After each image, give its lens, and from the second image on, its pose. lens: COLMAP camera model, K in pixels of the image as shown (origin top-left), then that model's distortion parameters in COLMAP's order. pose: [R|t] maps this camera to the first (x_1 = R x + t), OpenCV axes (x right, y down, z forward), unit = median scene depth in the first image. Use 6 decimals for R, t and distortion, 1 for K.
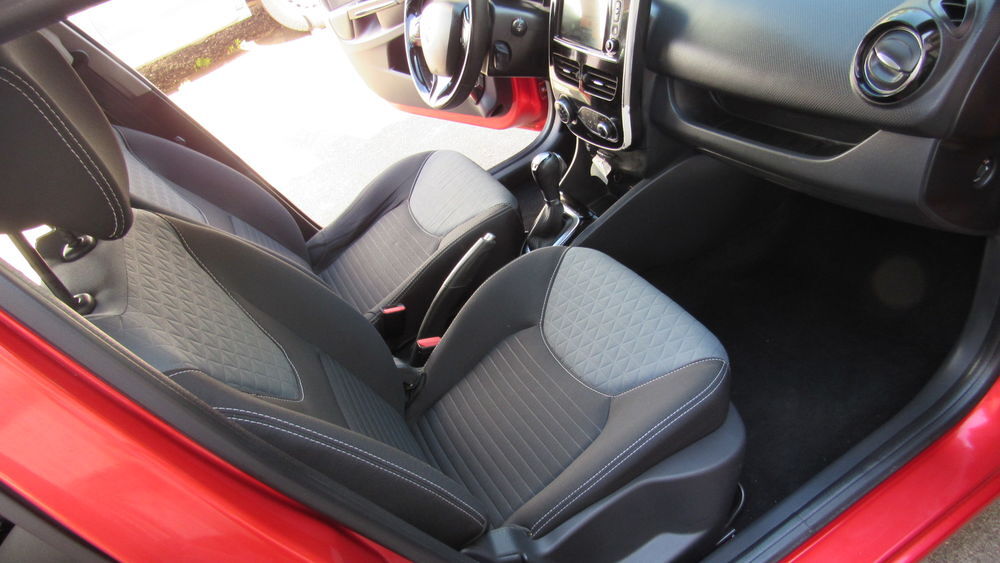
lens RADIAL K [[720.1, 0, 500.0], [0, 720.1, 281.5], [0, 0, 1]] dist [-0.020644, 0.005643]
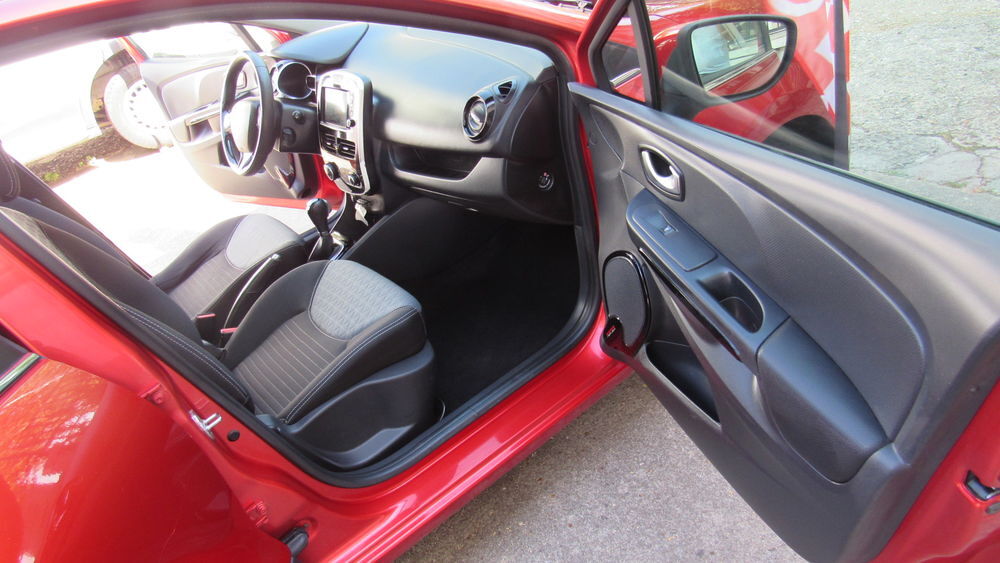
lens RADIAL K [[720.1, 0, 500.0], [0, 720.1, 281.5], [0, 0, 1]] dist [-0.020644, 0.005643]
pose [[0.982890, -0.026514, 0.182277, 0.151339], [0.058590, 0.983192, -0.172920, 0.243730], [-0.174628, 0.180641, 0.967922, -0.408995]]
